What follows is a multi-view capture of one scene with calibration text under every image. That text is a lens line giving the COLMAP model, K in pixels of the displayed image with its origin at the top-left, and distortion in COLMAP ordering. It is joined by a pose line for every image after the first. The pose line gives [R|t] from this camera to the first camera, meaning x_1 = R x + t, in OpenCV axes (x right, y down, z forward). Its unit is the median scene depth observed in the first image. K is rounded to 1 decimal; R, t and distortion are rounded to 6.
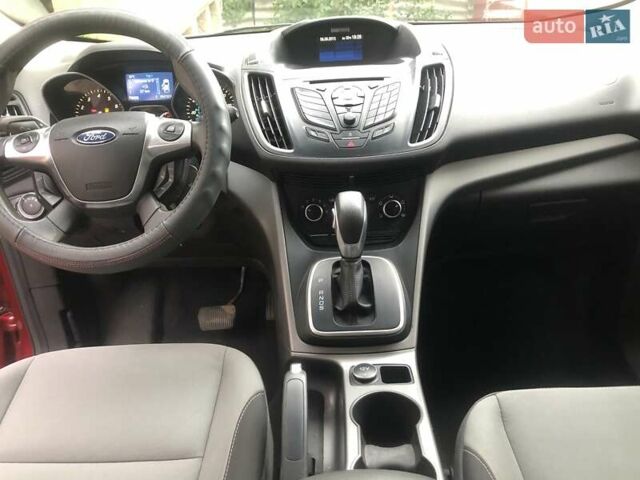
lens RADIAL K [[529.1, 0, 320.0], [0, 529.1, 240.0], [0, 0, 1]] dist [0.018059, -0.014527]
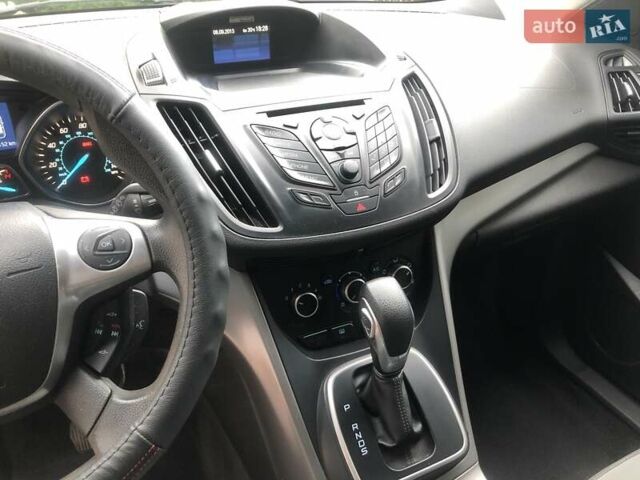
lens RADIAL K [[521.7, 0, 320.0], [0, 521.7, 240.0], [0, 0, 1]] dist [0.024875, -0.006526]
pose [[0.897748, -0.173110, 0.405070, -0.256025], [0.138434, 0.983830, 0.113638, -0.208483], [-0.418192, -0.045943, 0.907196, 0.369199]]
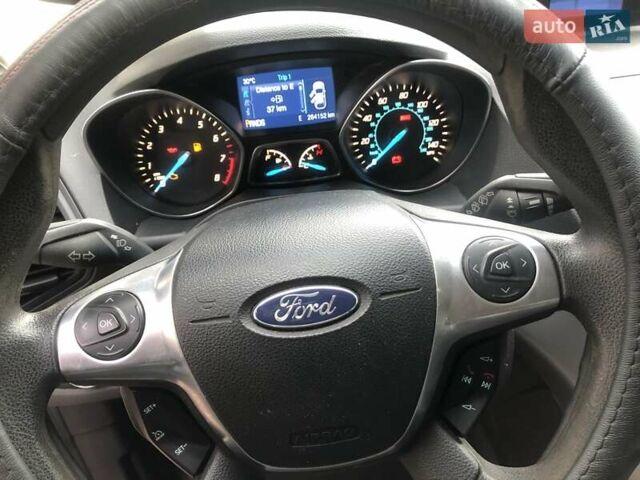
lens RADIAL K [[529.1, 0, 320.0], [0, 529.1, 240.0], [0, 0, 1]] dist [0.018059, -0.014527]
pose [[0.995813, -0.078414, 0.046996, -0.362902], [0.072238, 0.989999, 0.121173, -0.241521], [-0.056028, -0.117270, 0.991518, 0.544033]]
